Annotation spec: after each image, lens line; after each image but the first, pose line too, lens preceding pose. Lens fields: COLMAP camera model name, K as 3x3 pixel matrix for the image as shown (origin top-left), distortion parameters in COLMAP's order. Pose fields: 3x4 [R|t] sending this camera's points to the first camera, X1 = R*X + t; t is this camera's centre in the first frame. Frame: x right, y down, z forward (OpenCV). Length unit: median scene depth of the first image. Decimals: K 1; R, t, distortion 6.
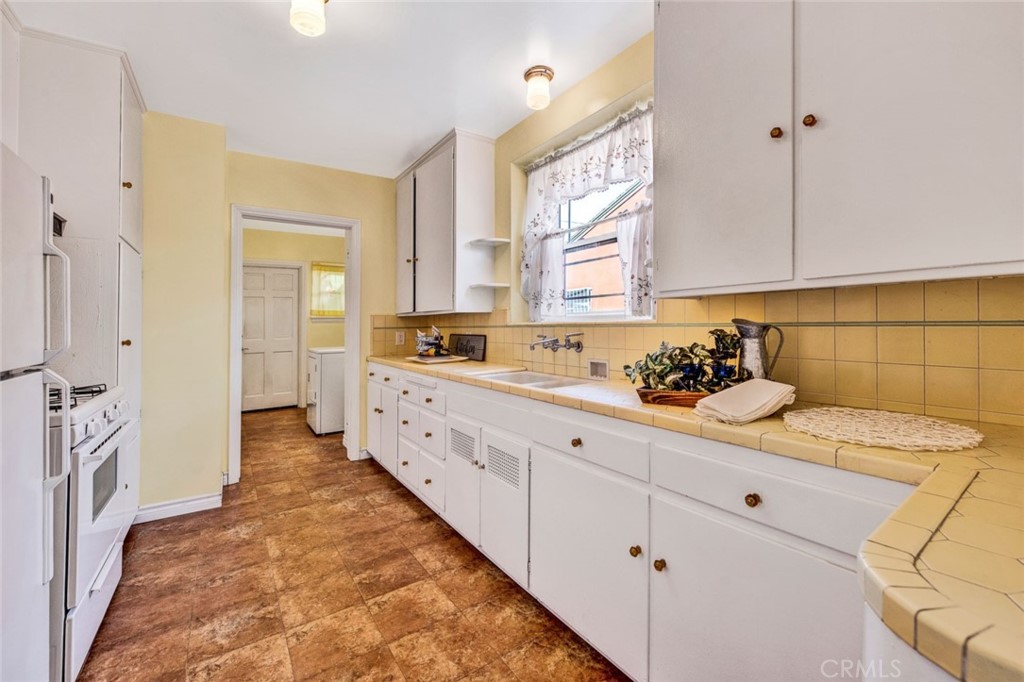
lens RADIAL K [[424.6, 0, 507.2], [0, 424.6, 344.3], [0, 0, 1]] dist [0.000010, -0.000012]
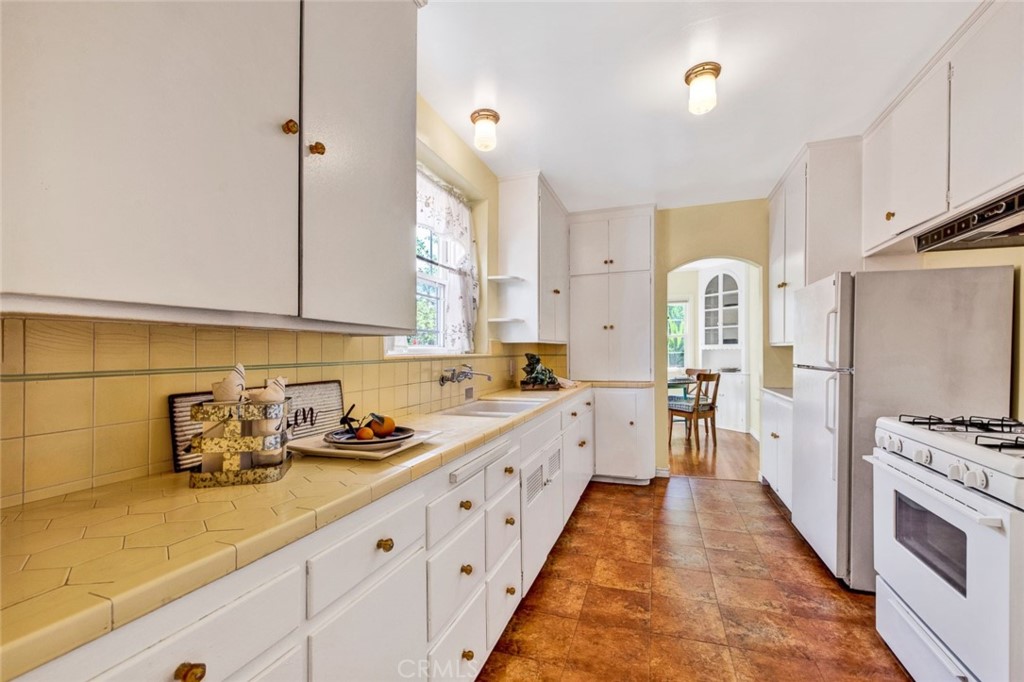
lens RADIAL K [[424.6, 0, 507.2], [0, 424.6, 344.3], [0, 0, 1]] dist [0.000010, -0.000012]
pose [[-0.603457, 0.037102, 0.796532, -1.010501], [0.035889, 0.999168, -0.019351, -0.073291], [-0.796588, 0.016909, -0.604286, 1.926574]]
